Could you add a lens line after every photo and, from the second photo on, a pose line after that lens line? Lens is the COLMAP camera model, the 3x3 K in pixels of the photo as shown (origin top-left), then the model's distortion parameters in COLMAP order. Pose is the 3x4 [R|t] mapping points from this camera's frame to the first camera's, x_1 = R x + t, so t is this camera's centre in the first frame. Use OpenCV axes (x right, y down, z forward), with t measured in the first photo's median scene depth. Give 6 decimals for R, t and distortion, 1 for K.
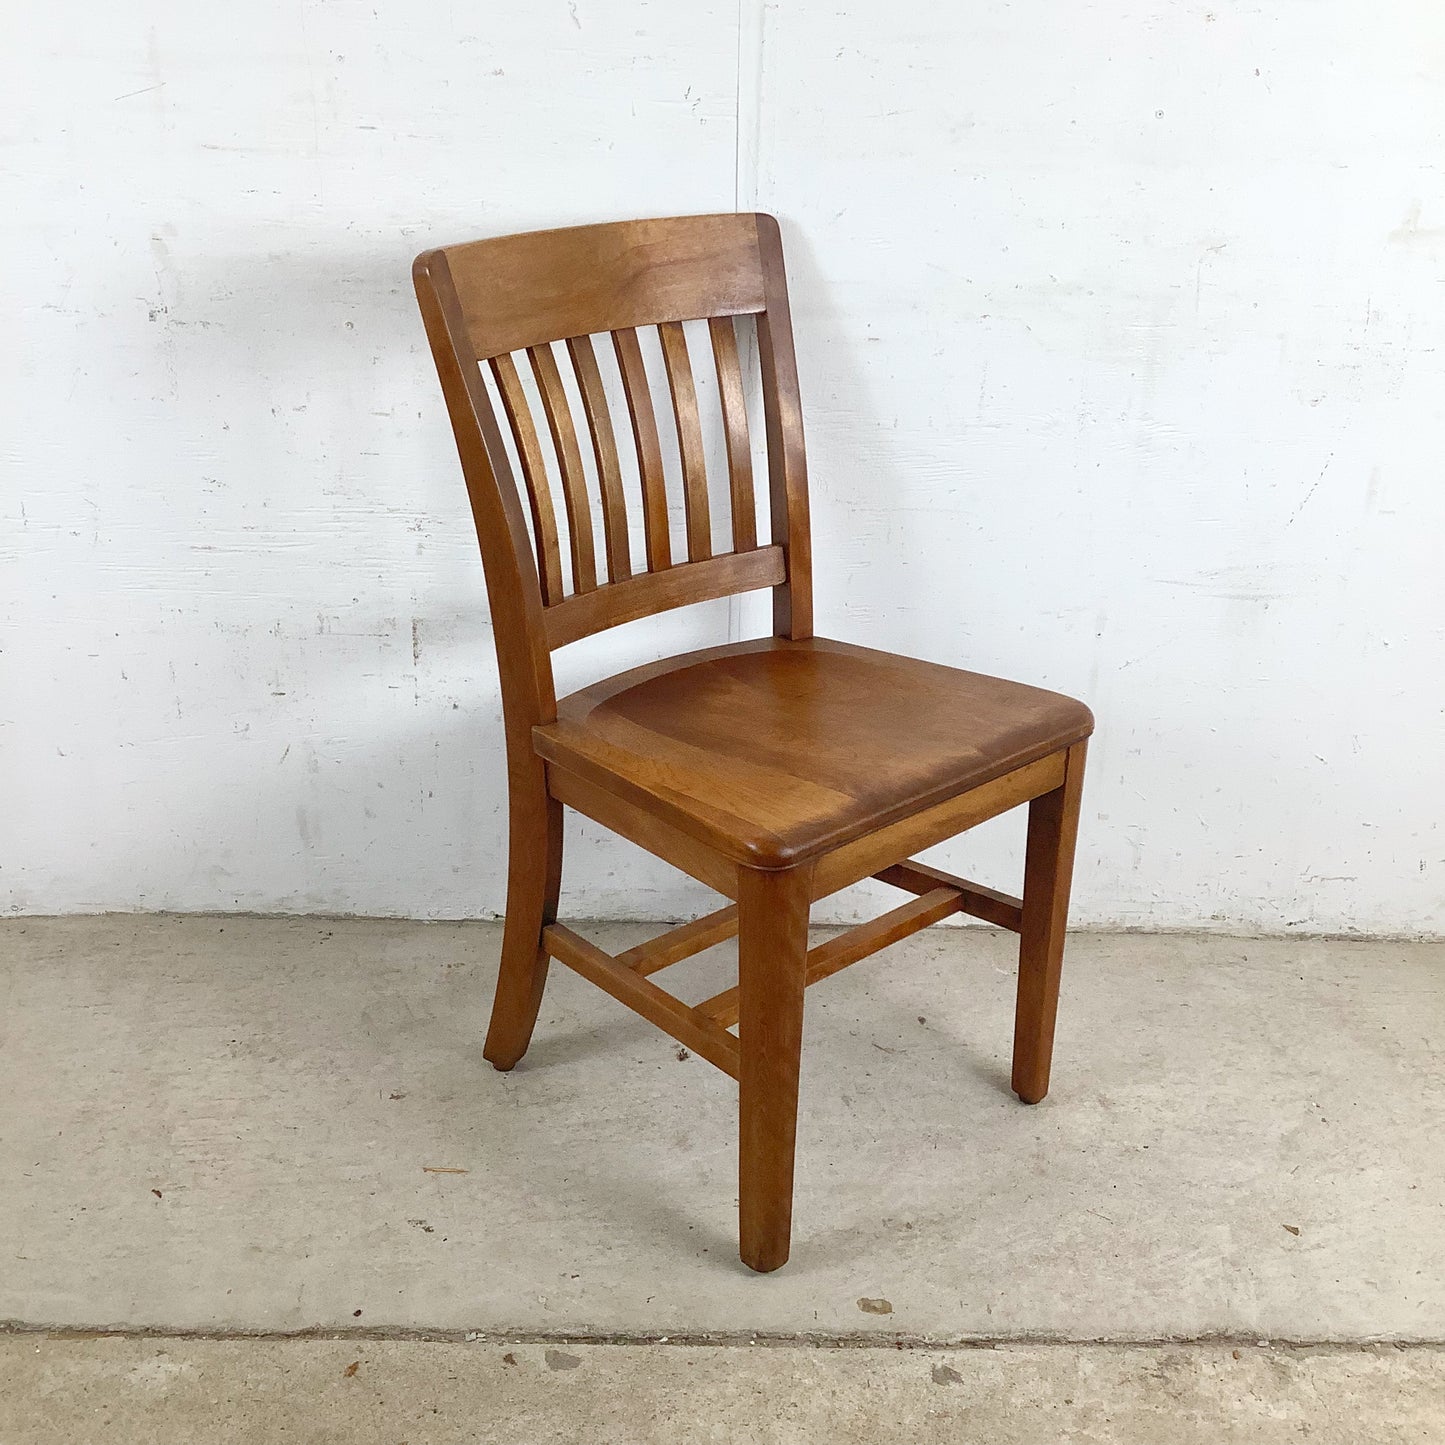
lens RADIAL K [[1770.9, 0, 703.2], [0, 1770.9, 713.5], [0, 0, 1]] dist [0.065519, 0.000000]
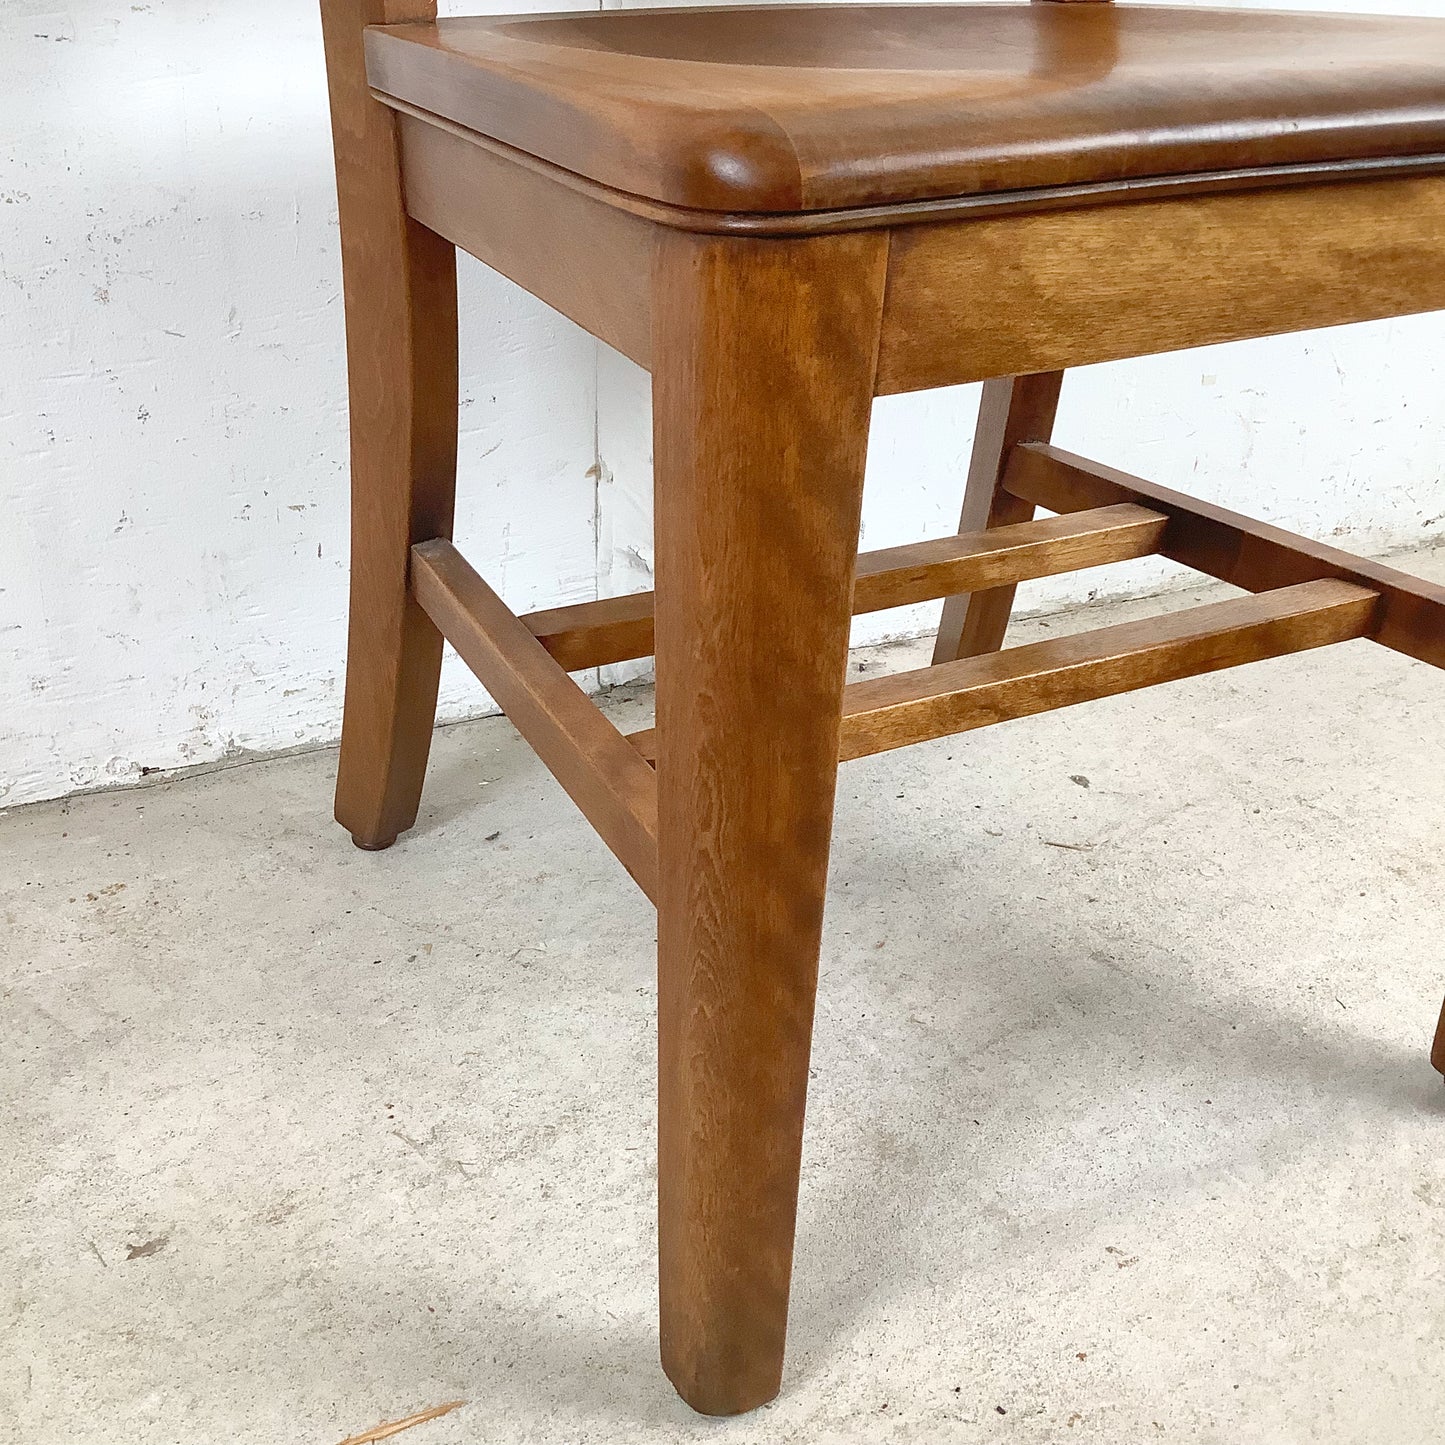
lens RADIAL K [[1770.9, 0, 715.3], [0, 1770.9, 709.7], [0, 0, 1]] dist [0.065519, 0.000000]
pose [[0.895376, -0.192025, 0.401782, -0.195473], [0.157341, 0.980473, 0.117964, 0.079679], [-0.416588, -0.042406, 0.908106, 0.617405]]
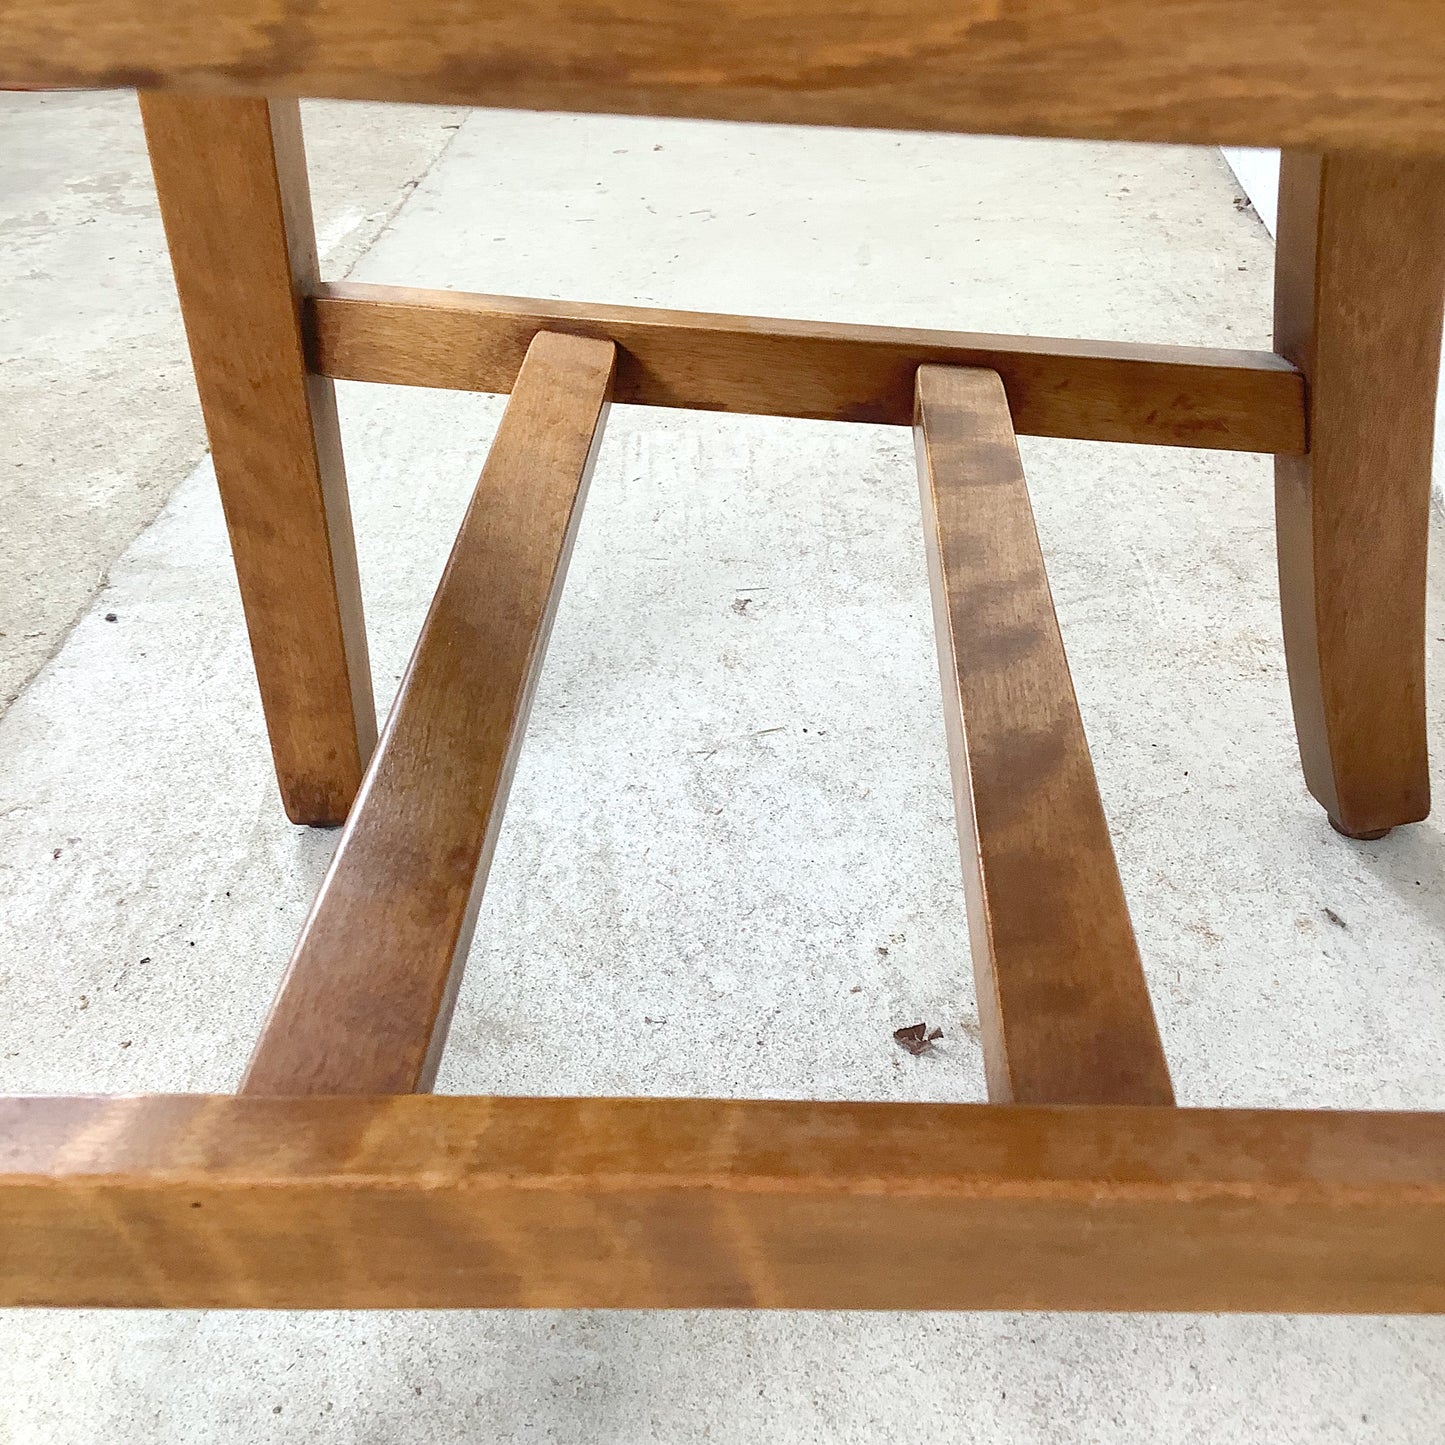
lens RADIAL K [[1770.9, 0, 724.8], [0, 1770.9, 713.3], [0, 0, 1]] dist [0.065519, 0.000000]
pose [[-0.070455, 0.521085, -0.850592, 0.234151], [-0.393664, 0.768975, 0.503692, 0.007240], [0.916550, 0.370335, 0.150954, 0.941449]]
